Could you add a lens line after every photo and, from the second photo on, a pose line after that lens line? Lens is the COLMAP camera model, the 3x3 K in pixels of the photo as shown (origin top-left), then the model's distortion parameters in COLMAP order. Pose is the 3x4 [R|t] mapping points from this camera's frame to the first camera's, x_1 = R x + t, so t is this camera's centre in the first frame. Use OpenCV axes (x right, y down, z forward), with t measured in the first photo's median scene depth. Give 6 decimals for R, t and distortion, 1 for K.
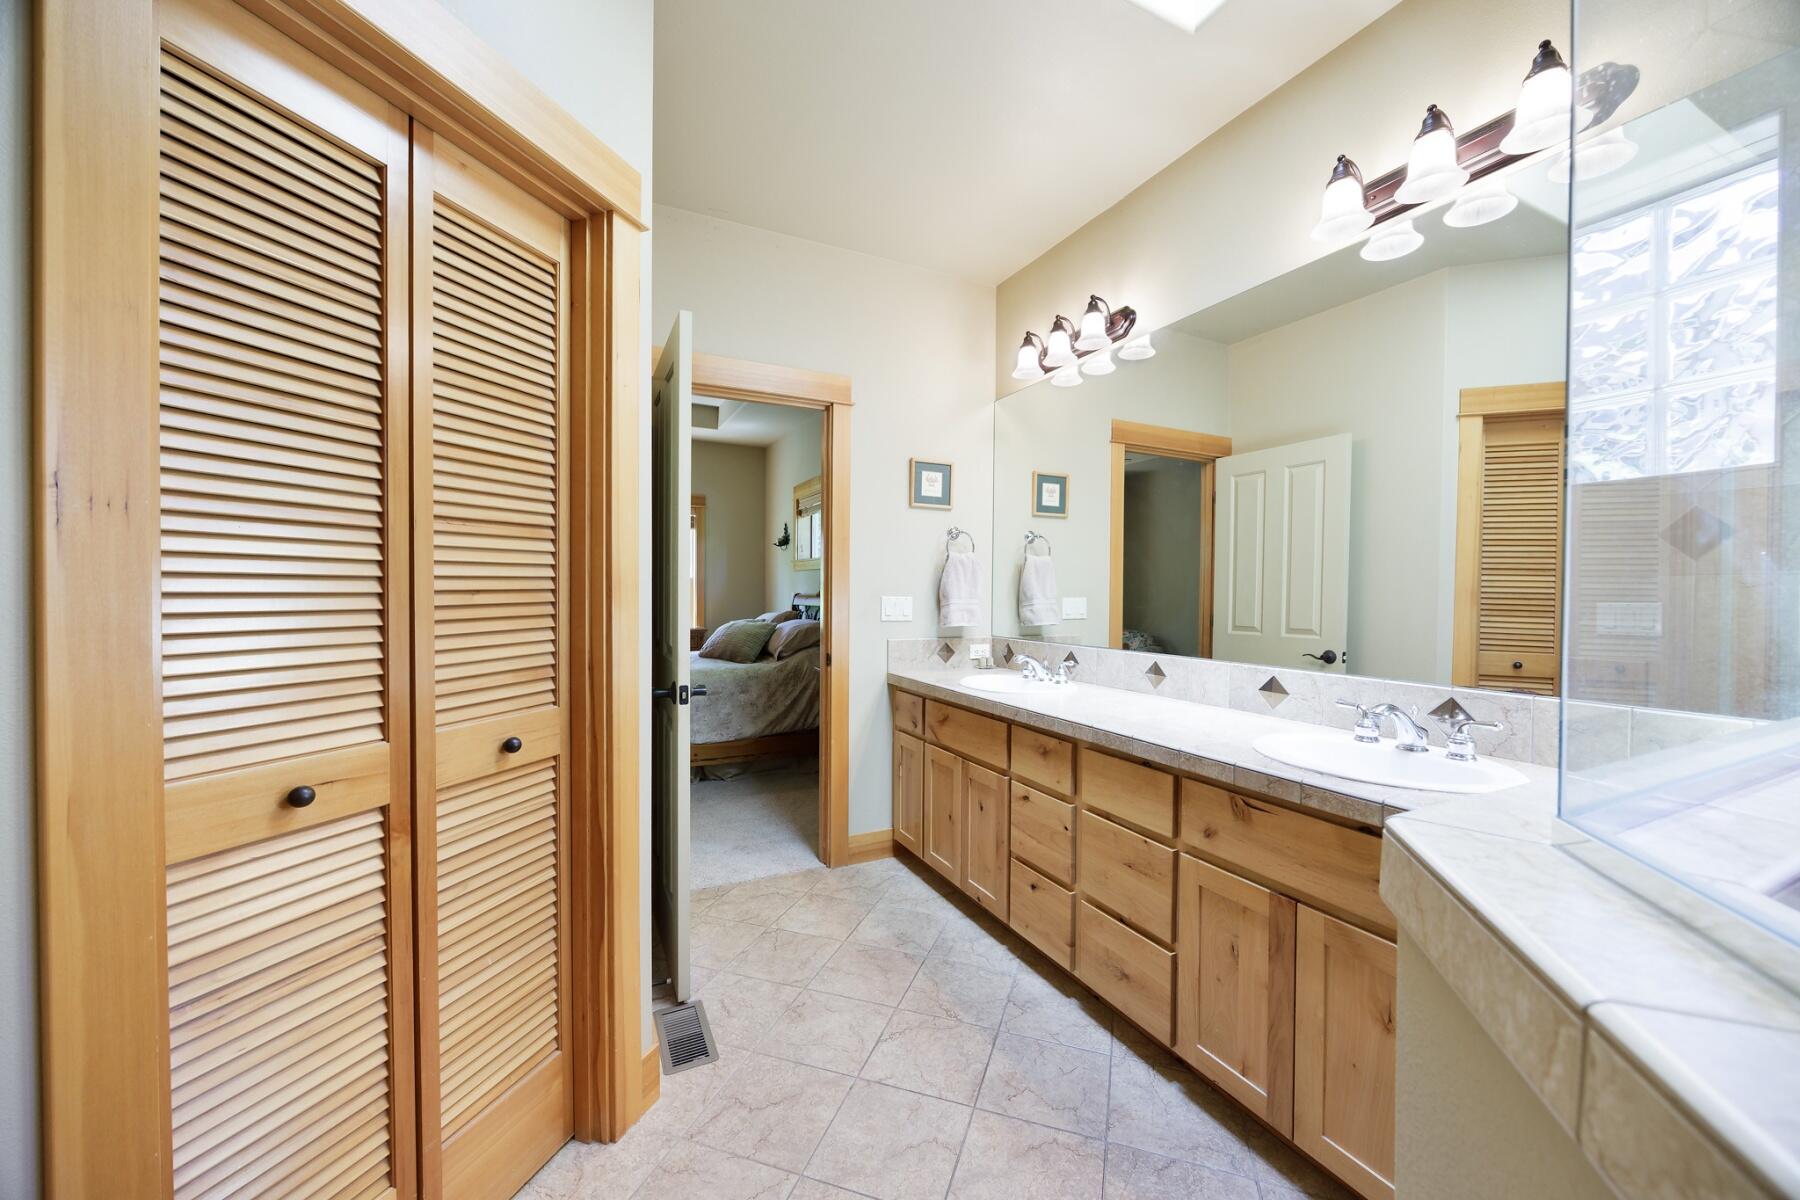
lens RADIAL K [[679.1, 0, 903.4], [0, 679.1, 602.7], [0, 0, 1]] dist [-0.005288, 0.000059]
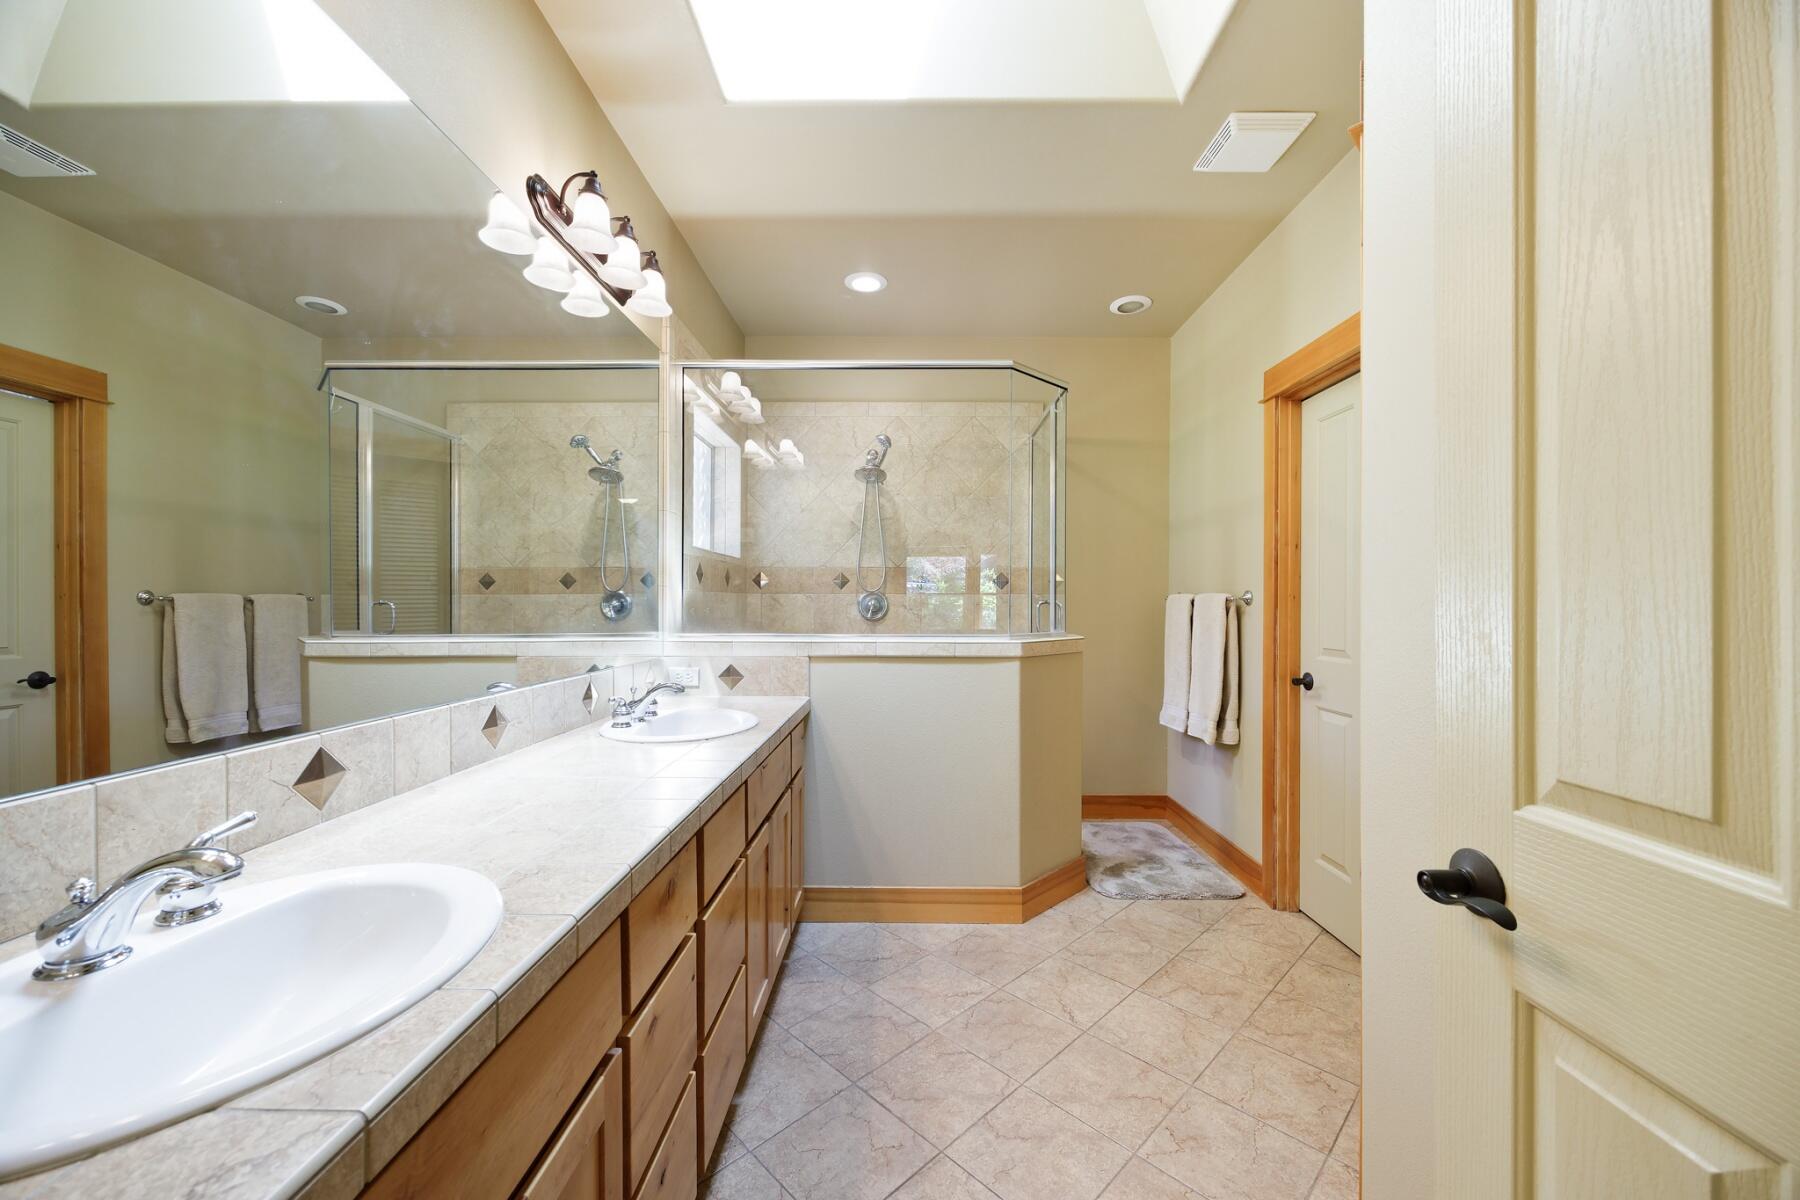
lens RADIAL K [[679.1, 0, 903.4], [0, 679.1, 602.7], [0, 0, 1]] dist [-0.005288, 0.000059]
pose [[-0.890920, -0.007939, 0.454090, -0.216843], [0.000969, 0.999812, 0.019381, -0.023441], [-0.454159, 0.017707, -0.890745, 1.499820]]
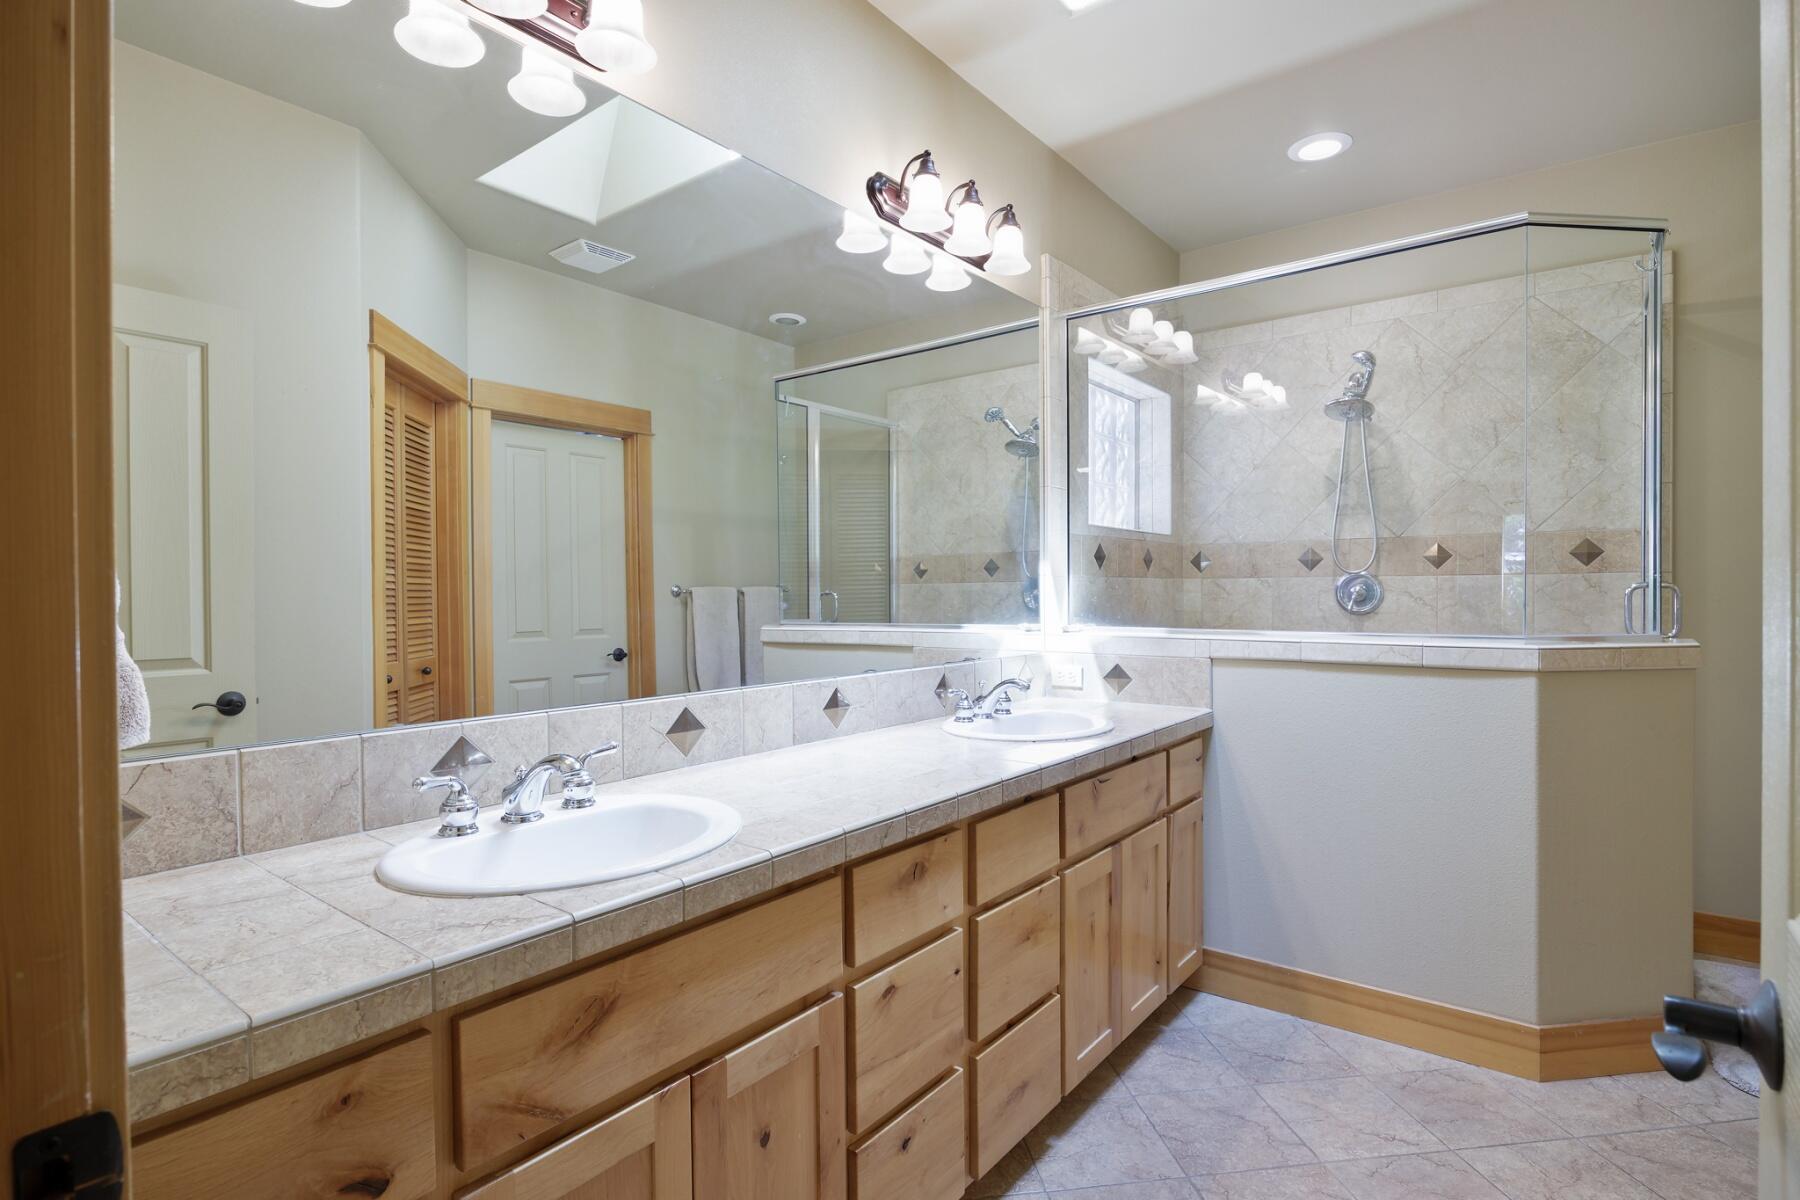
lens RADIAL K [[883.8, 0, 900.0], [0, 883.8, 600.0], [0, 0, 1]] dist [-0.009862, 0.000596]
pose [[-0.435476, -0.011370, 0.900129, -0.462343], [0.020322, 0.999541, 0.022458, -0.022227], [-0.899971, 0.028072, -0.435045, 1.421653]]
